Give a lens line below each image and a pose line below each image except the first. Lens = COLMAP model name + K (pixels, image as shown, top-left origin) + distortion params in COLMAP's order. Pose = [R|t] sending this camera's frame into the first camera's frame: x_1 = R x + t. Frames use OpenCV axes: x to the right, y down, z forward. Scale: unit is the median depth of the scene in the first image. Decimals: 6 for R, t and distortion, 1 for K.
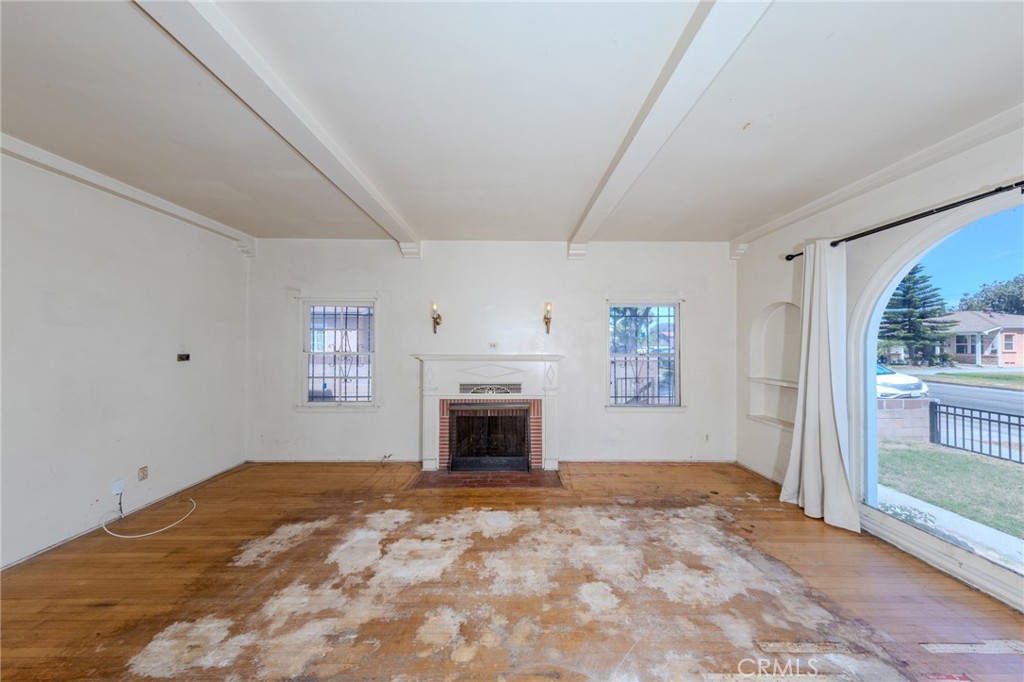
lens RADIAL K [[328.4, 0, 512.6], [0, 328.4, 345.7], [0, 0, 1]] dist [0.001429, 0.000071]
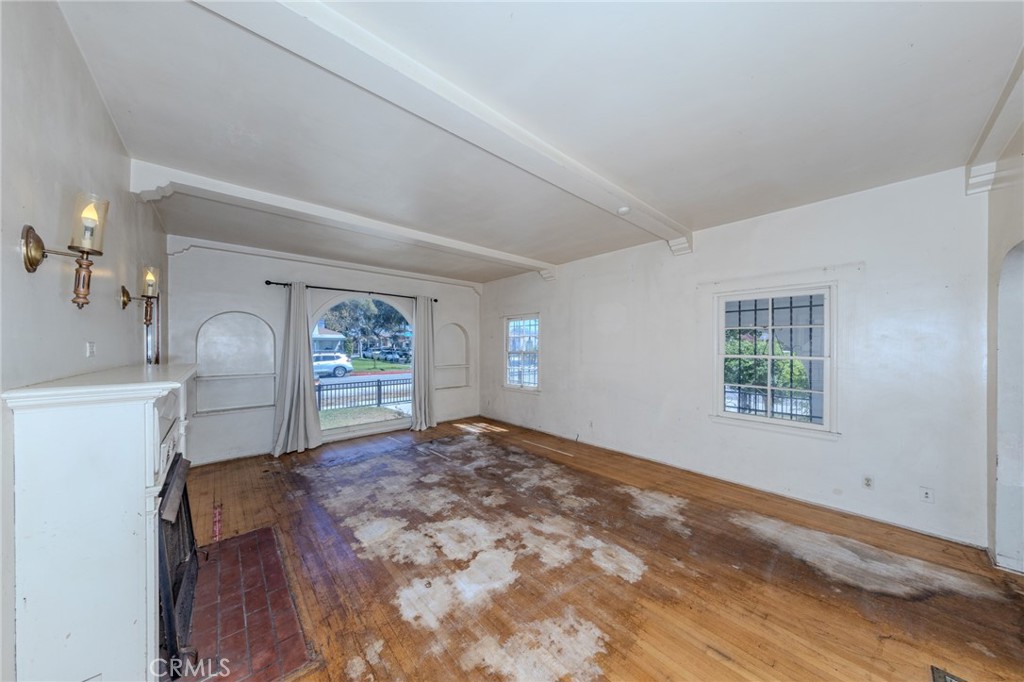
lens RADIAL K [[328.4, 0, 512.6], [0, 328.4, 345.7], [0, 0, 1]] dist [0.001429, 0.000071]
pose [[-0.671222, -0.001102, 0.741256, -1.300133], [0.006100, 0.999957, 0.007010, -0.017859], [-0.741231, 0.009227, -0.671186, 1.696544]]
